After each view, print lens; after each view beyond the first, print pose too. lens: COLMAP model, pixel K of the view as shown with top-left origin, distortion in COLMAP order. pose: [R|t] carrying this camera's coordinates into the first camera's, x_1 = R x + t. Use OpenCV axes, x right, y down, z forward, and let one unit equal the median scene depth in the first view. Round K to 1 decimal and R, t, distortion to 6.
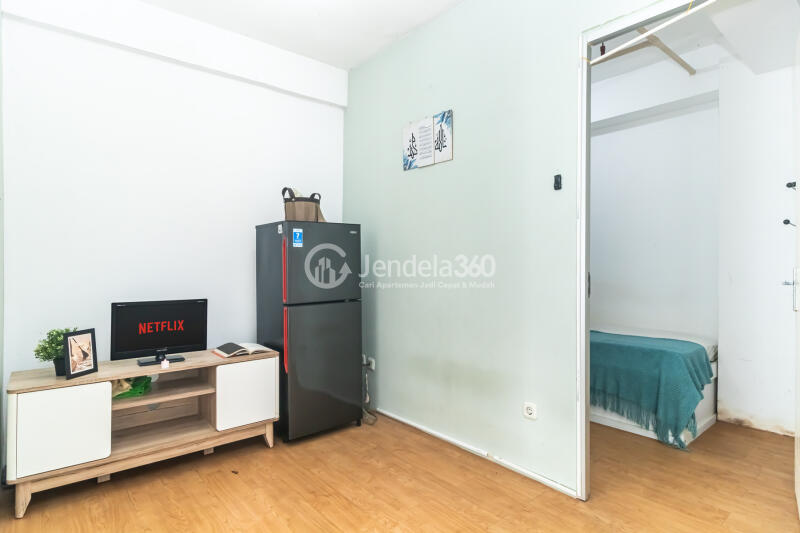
lens RADIAL K [[423.9, 0, 398.9], [0, 423.9, 266.6], [0, 0, 1]] dist [-0.006671, -0.000699]
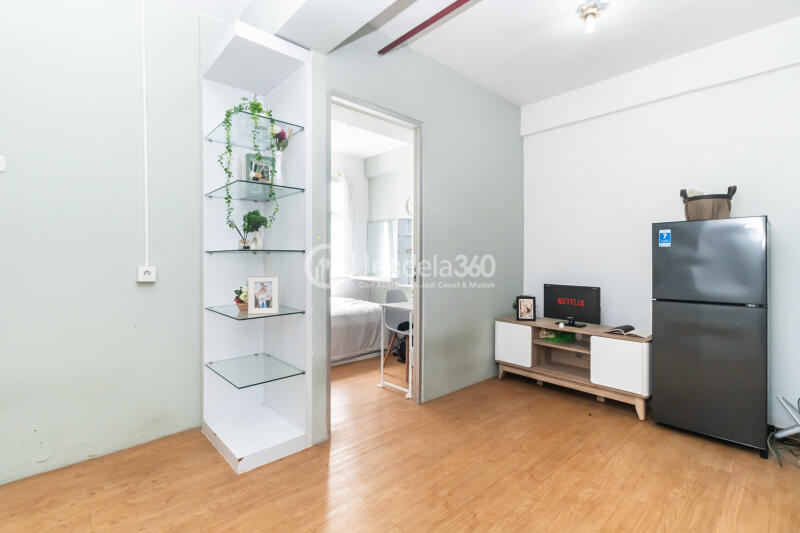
lens RADIAL K [[373.1, 0, 399.1], [0, 373.1, 262.2], [0, 0, 1]] dist [0.003906, 0.000613]
pose [[0.041249, 0.010007, -0.999099, 0.774847], [-0.010220, 0.999902, 0.009593, -0.010492], [0.999097, 0.009815, 0.041348, 0.322607]]
